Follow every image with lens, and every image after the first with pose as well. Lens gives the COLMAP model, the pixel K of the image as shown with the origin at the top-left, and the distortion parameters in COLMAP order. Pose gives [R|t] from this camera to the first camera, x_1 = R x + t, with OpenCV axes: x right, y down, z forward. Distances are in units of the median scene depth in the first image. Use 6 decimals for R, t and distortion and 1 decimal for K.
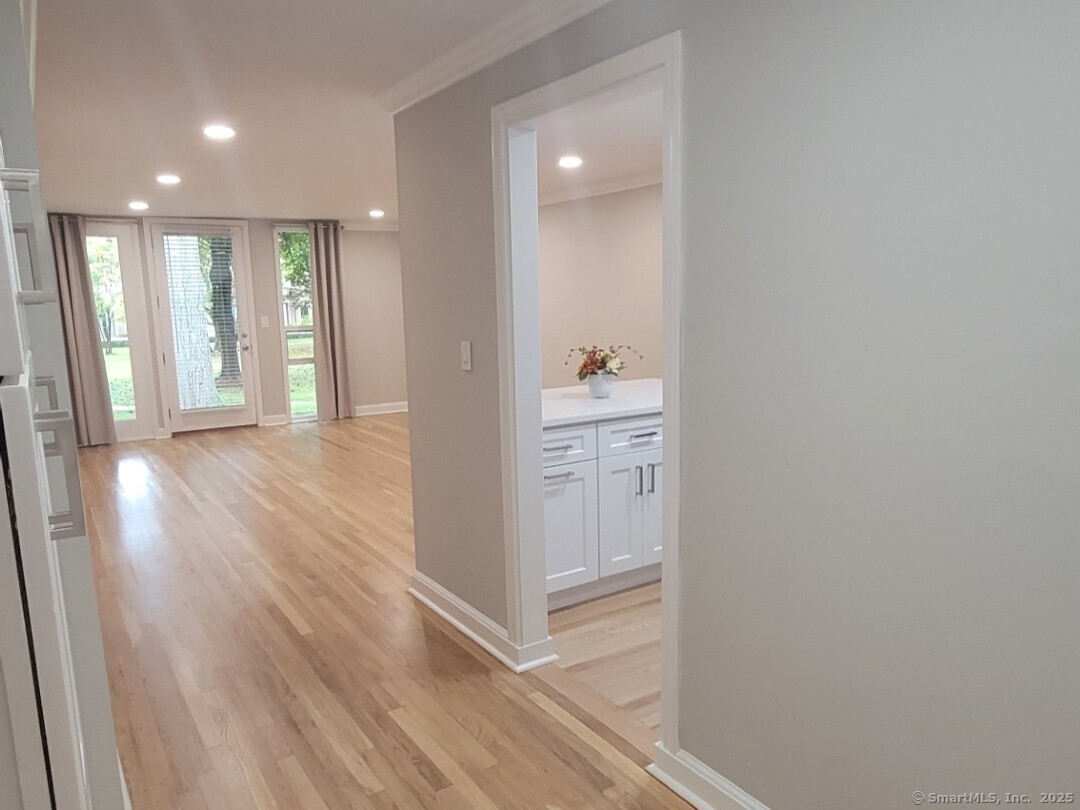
lens RADIAL K [[777.9, 0, 540.6], [0, 777.9, 426.8], [0, 0, 1]] dist [0.000336, 0.000198]
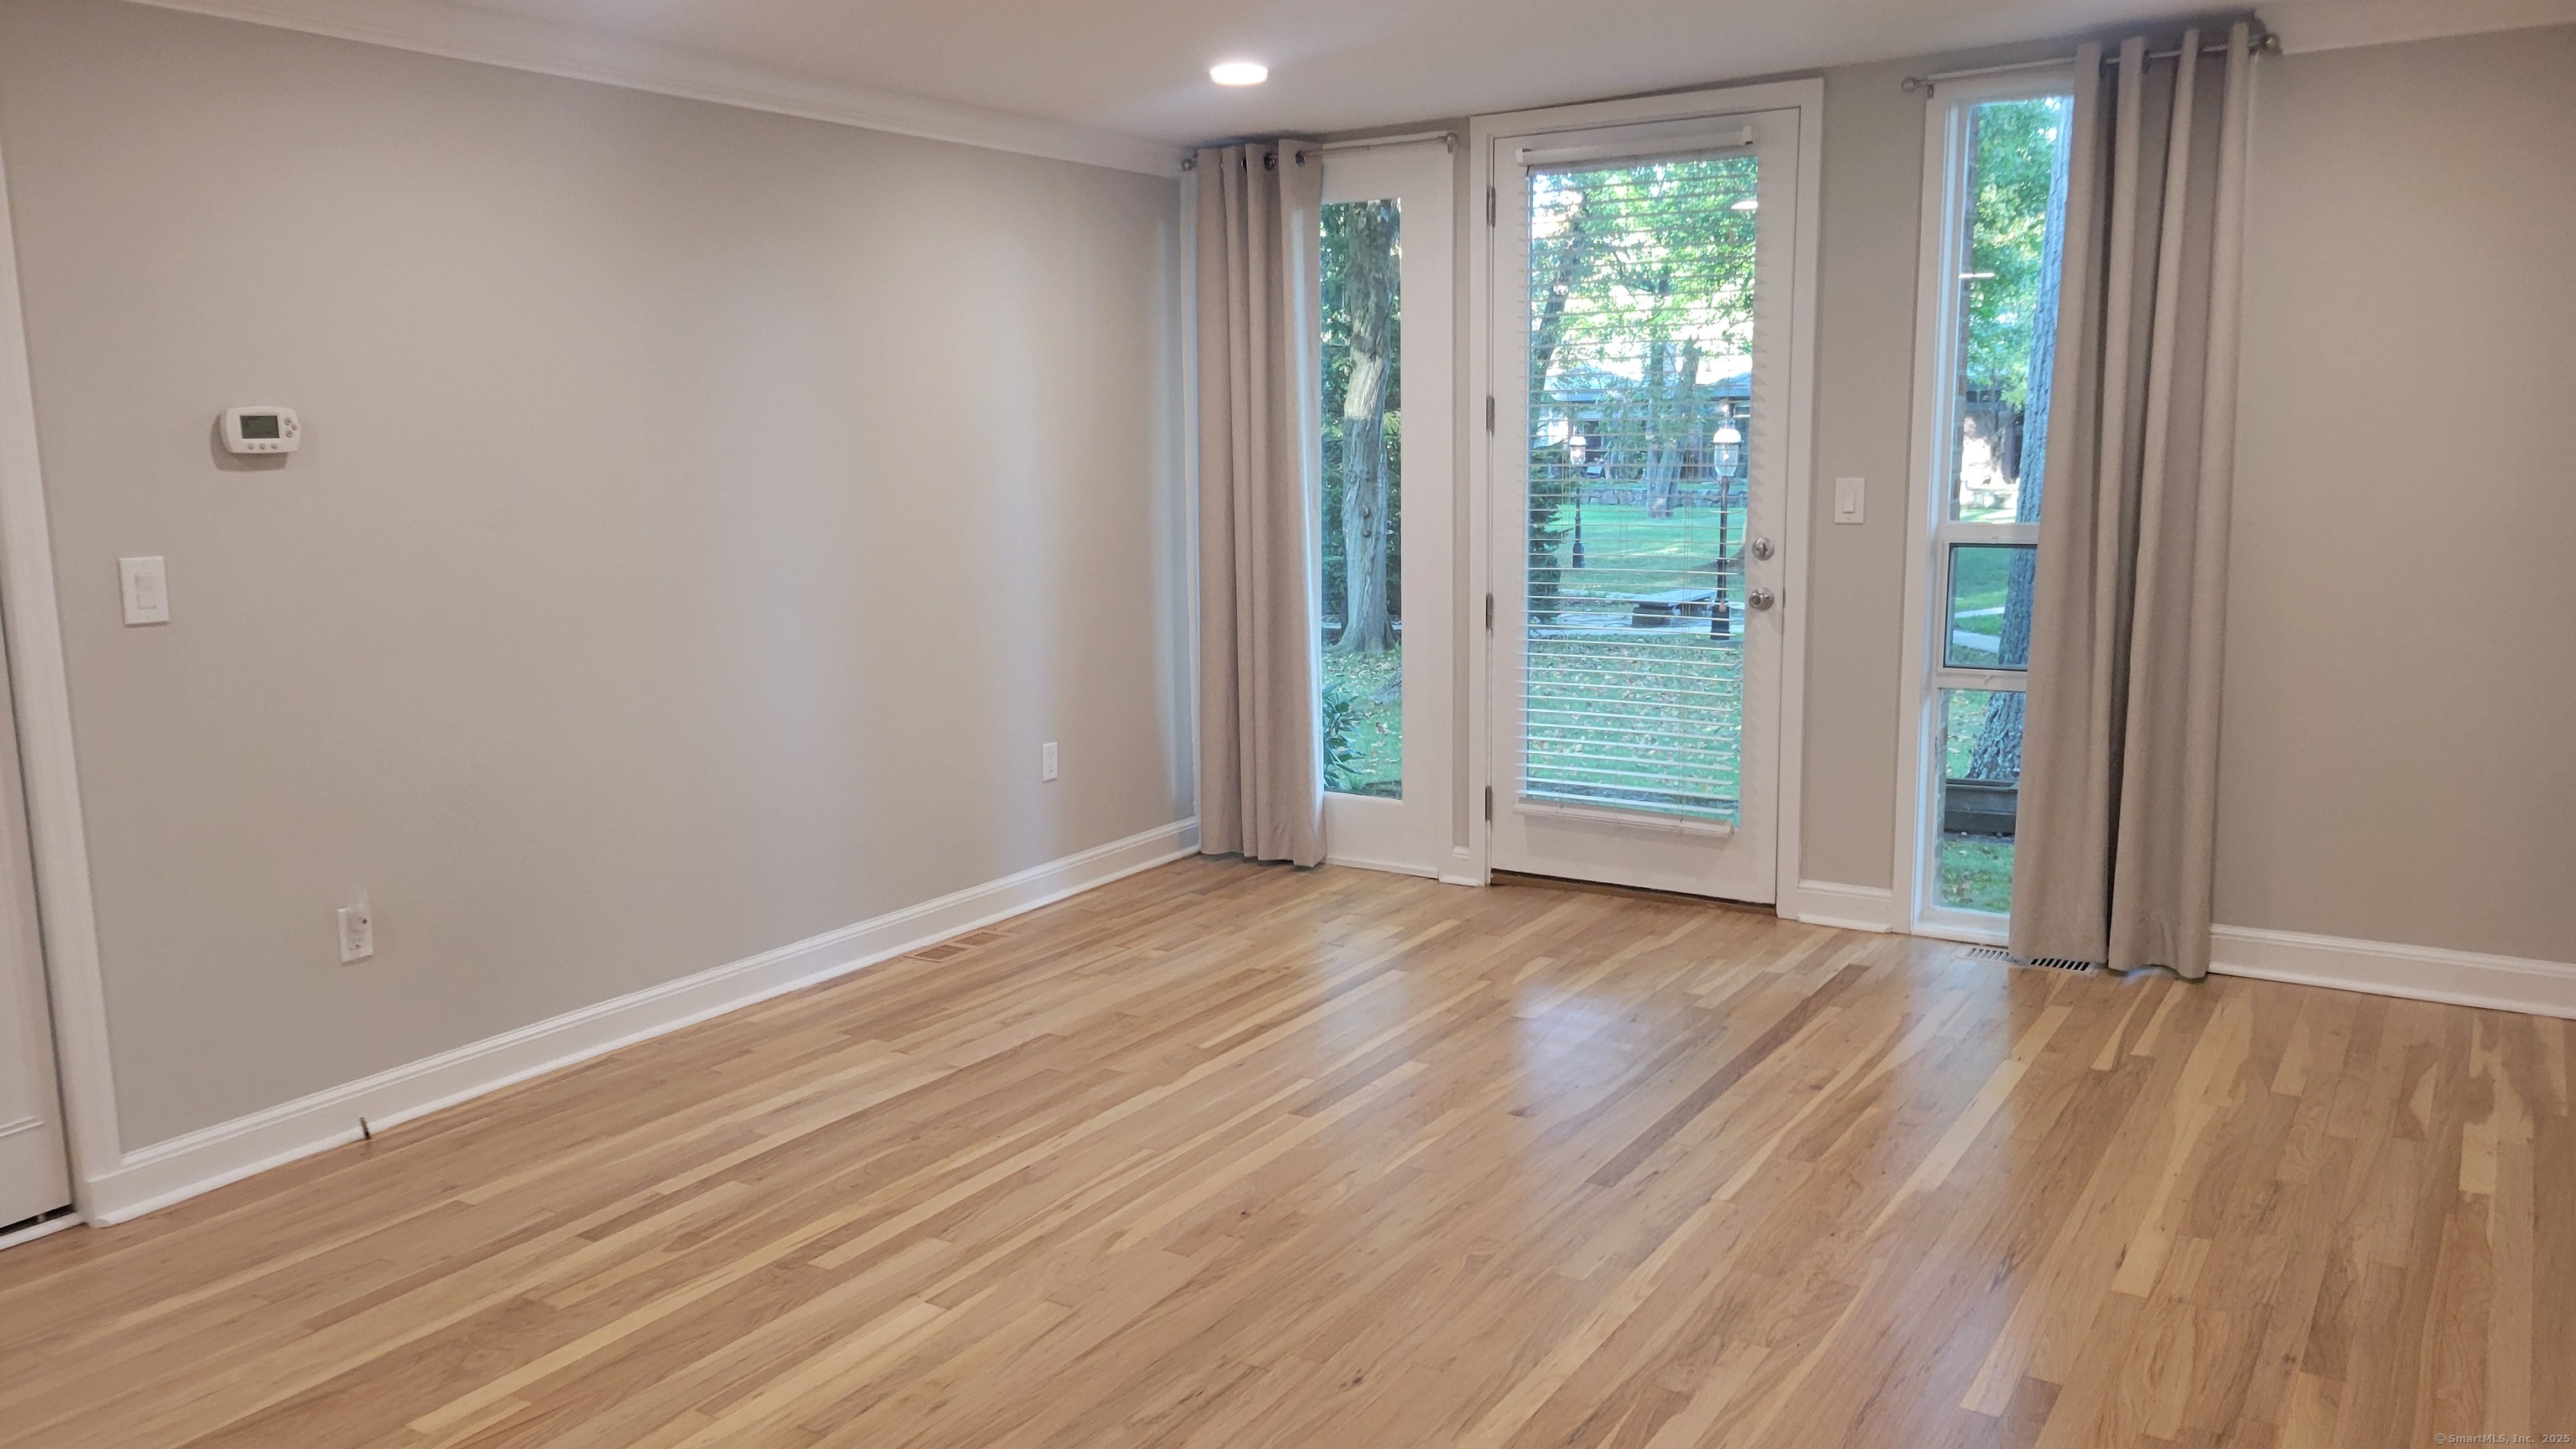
lens RADIAL K [[1933.1, 0, 1288.0], [0, 1933.1, 724.5], [0, 0, 1]] dist [0.061113, -0.000308]
pose [[0.414301, 0.158963, -0.896150, 0.136968], [-0.144073, 0.983669, 0.107880, -0.117443], [0.898664, 0.084416, 0.430438, 0.650941]]
